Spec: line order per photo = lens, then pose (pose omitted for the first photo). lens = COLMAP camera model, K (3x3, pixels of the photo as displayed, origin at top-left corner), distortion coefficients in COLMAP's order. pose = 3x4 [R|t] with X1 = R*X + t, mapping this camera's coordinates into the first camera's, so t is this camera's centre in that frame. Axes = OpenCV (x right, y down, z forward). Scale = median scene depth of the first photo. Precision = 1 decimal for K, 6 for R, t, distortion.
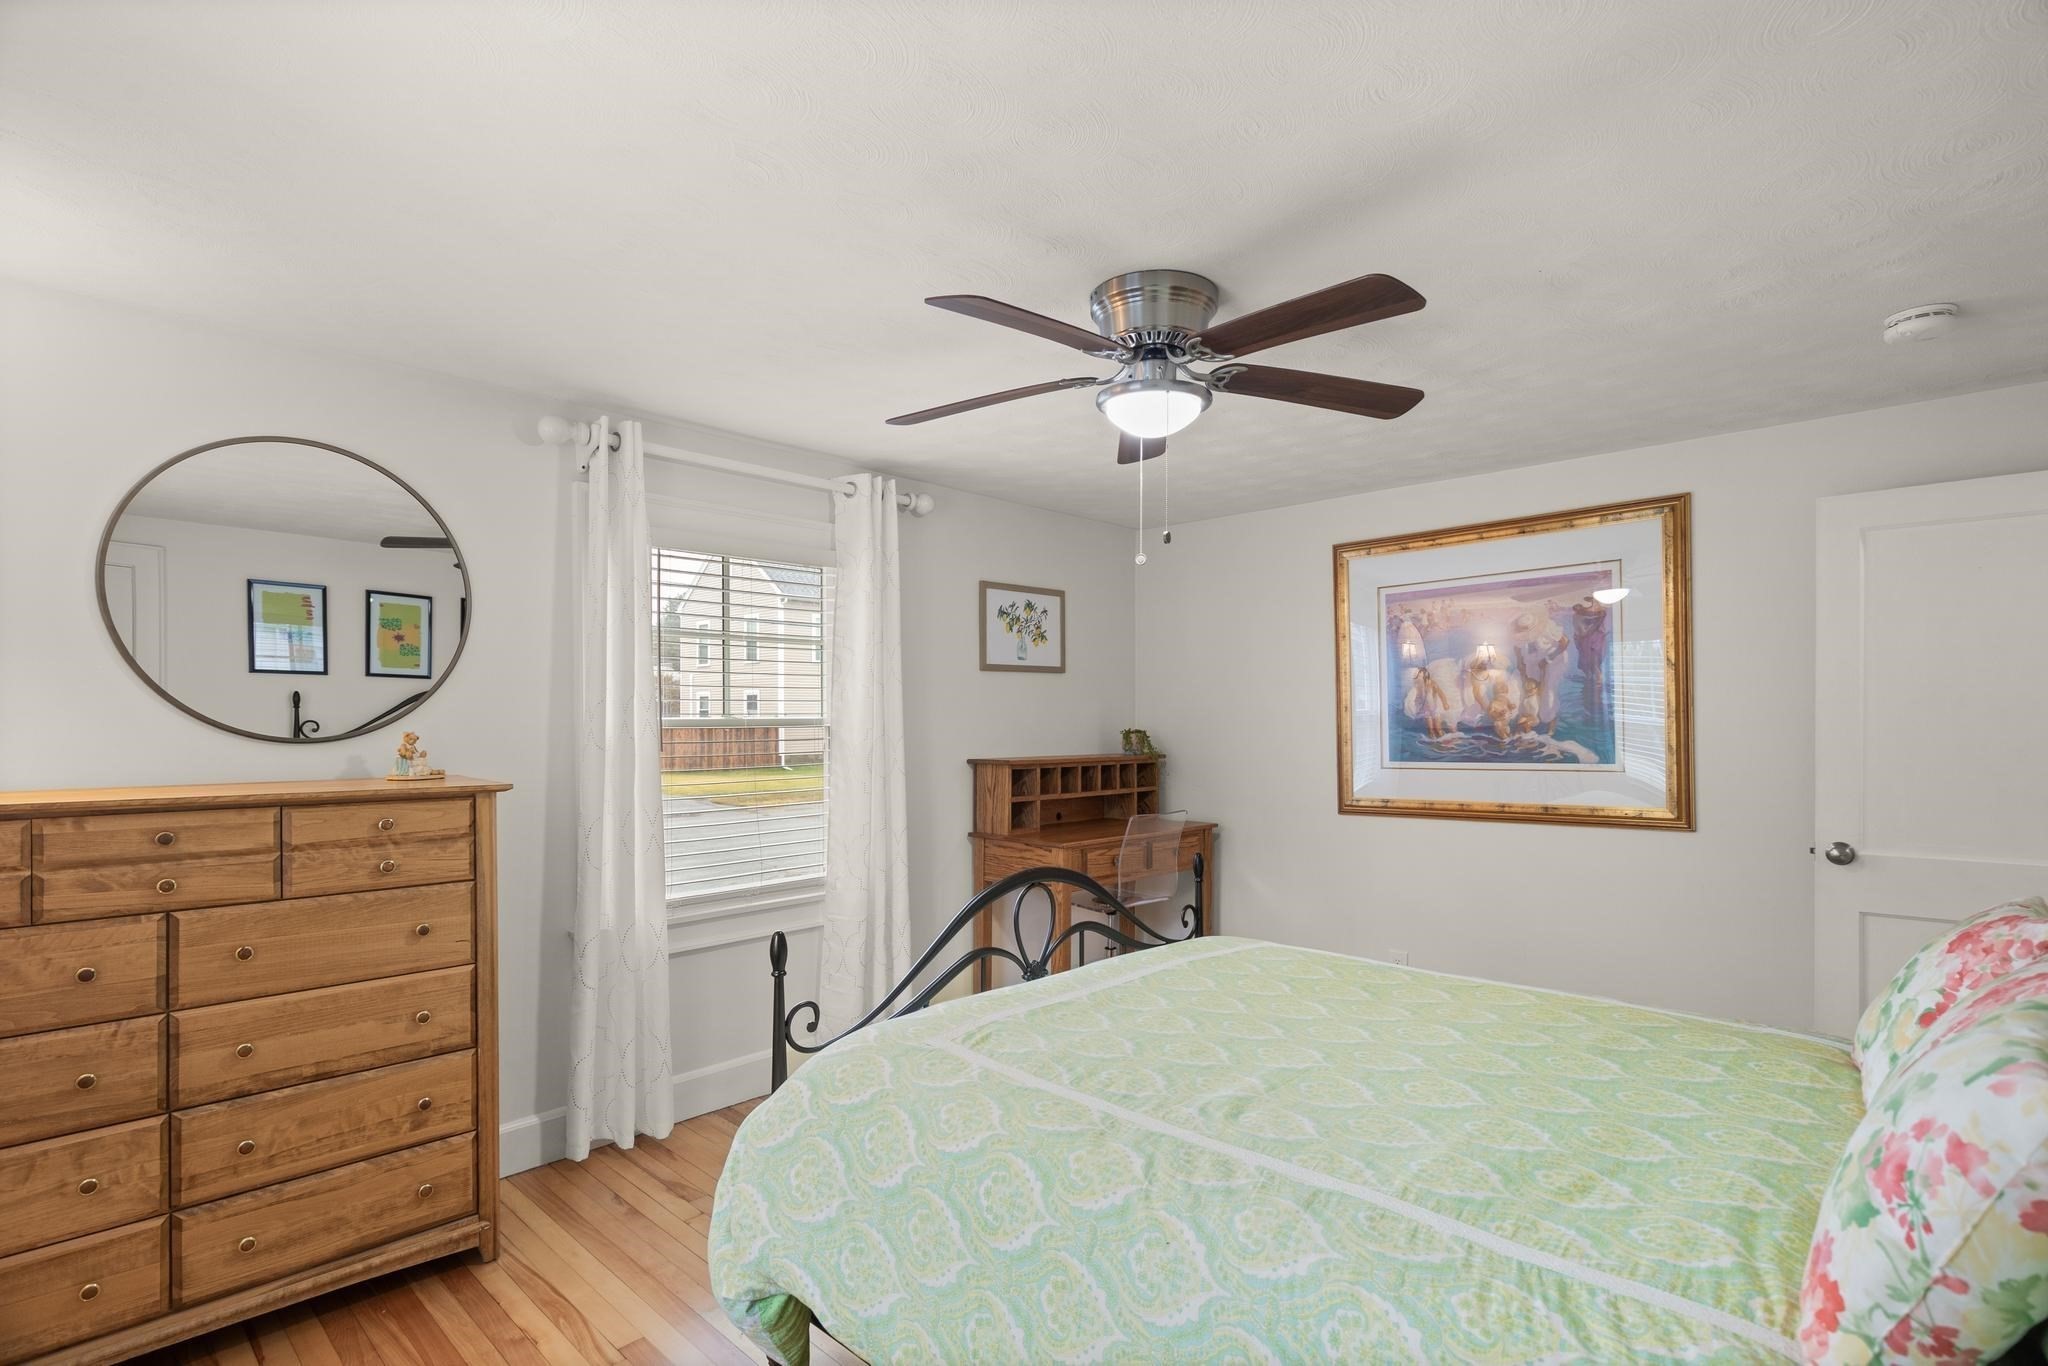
lens RADIAL K [[983.0, 0, 1041.0], [0, 983.0, 704.2], [0, 0, 1]] dist [0.003224, -0.000275]
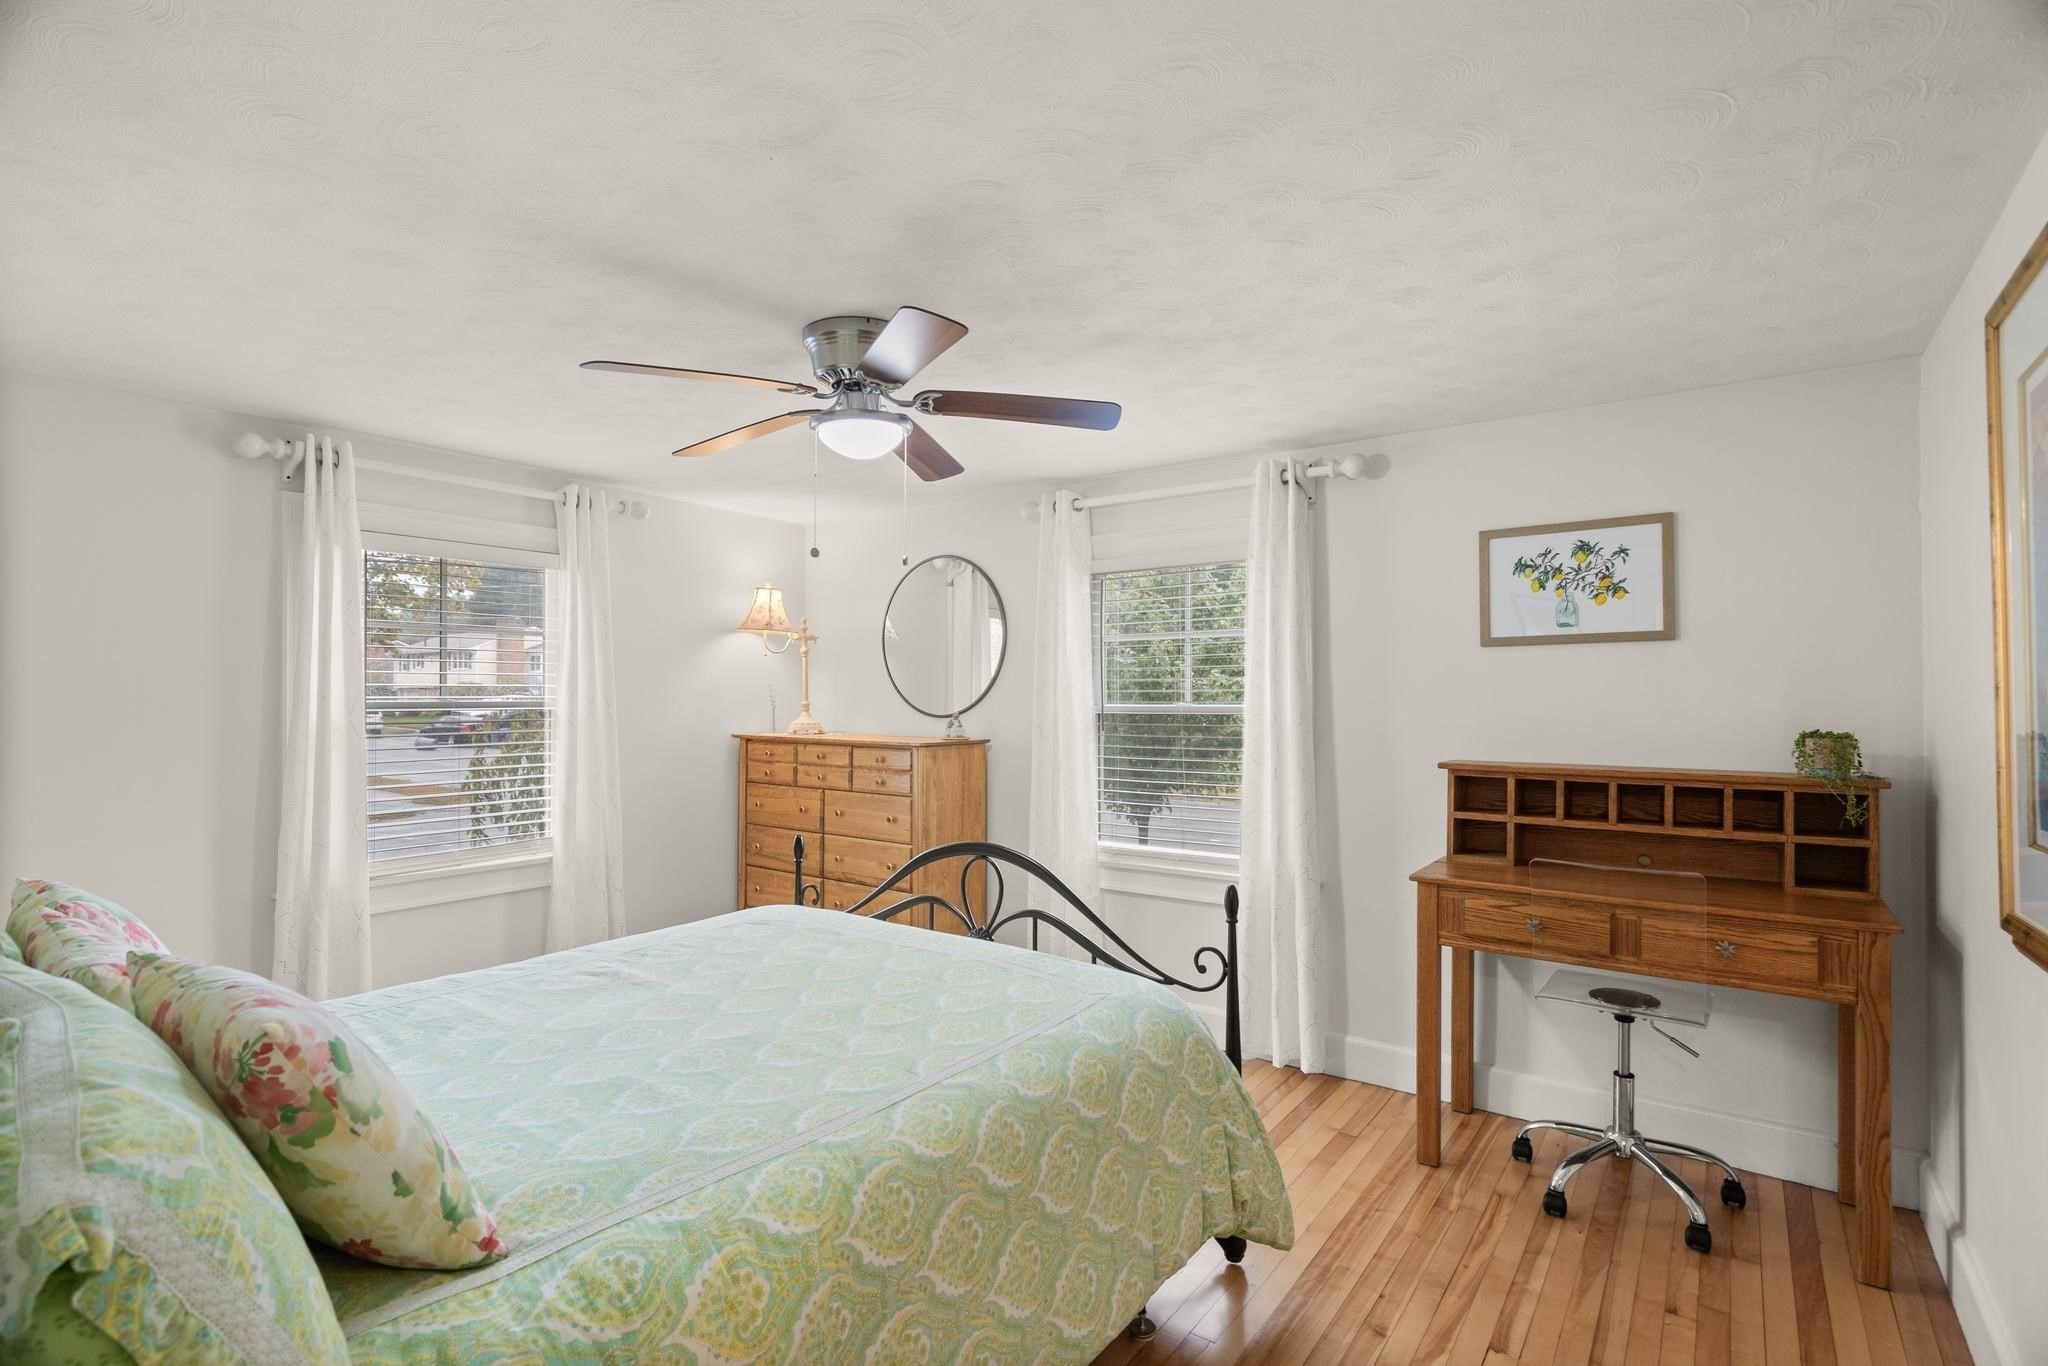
lens RADIAL K [[972.0, 0, 1029.1], [0, 972.0, 678.2], [0, 0, 1]] dist [0.001621, 0.000006]
pose [[0.136377, -0.023830, -0.990370, 1.048437], [0.008120, 0.999704, -0.022937, 0.008200], [0.990624, -0.004913, 0.136530, 0.874375]]
